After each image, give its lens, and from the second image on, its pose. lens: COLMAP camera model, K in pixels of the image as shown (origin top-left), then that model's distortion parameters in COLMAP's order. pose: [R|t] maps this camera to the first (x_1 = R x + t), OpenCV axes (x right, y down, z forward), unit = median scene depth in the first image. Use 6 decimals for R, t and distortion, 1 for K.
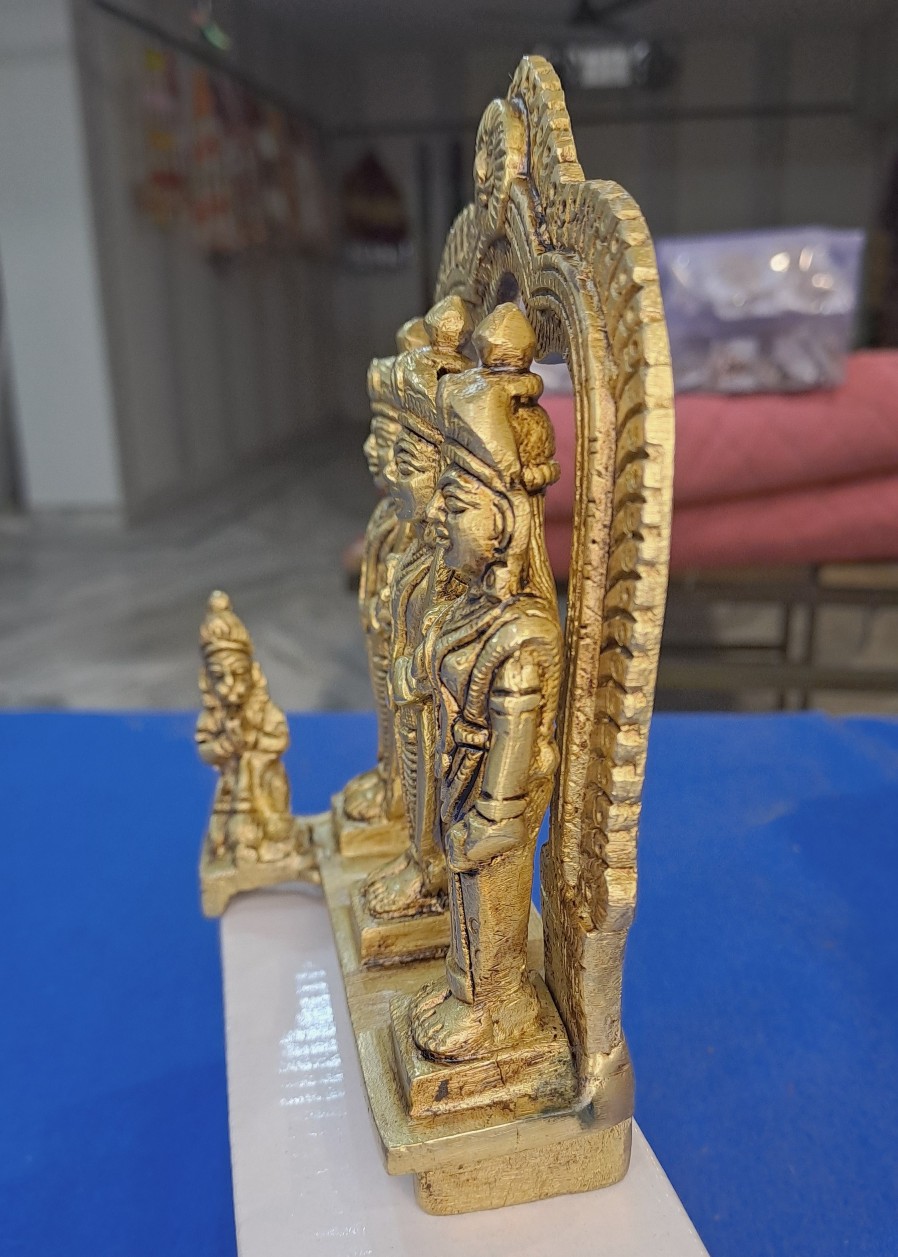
lens RADIAL K [[1006.3, 0, 449.0], [0, 1006.3, 628.5], [0, 0, 1]] dist [0.058165, 0.003691]
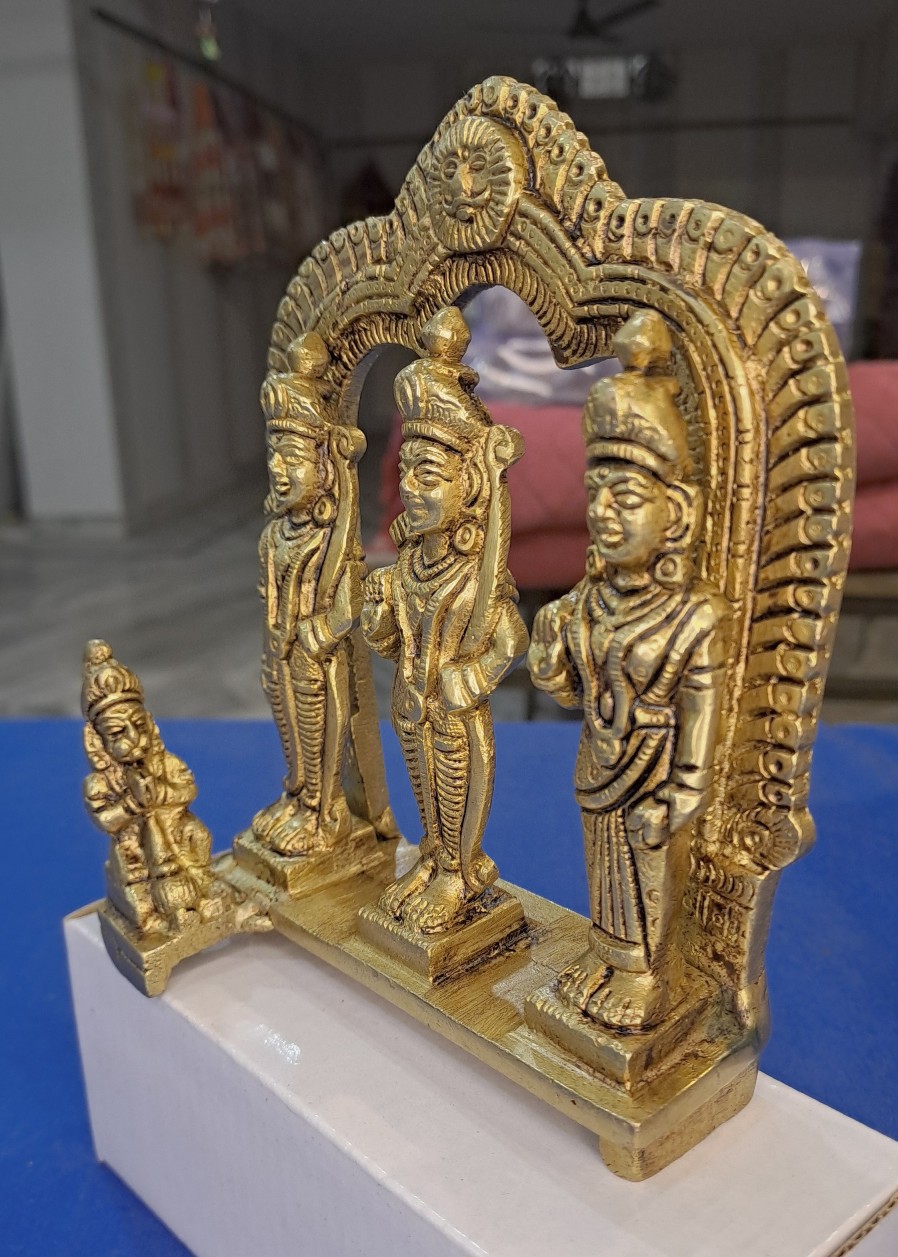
lens RADIAL K [[1006.3, 0, 449.0], [0, 1006.3, 628.5], [0, 0, 1]] dist [0.058165, 0.003691]
pose [[0.913449, -0.138683, 0.382594, -0.451912], [0.142503, 0.989622, 0.018490, -0.029018], [-0.381188, 0.037631, 0.923731, 0.076327]]
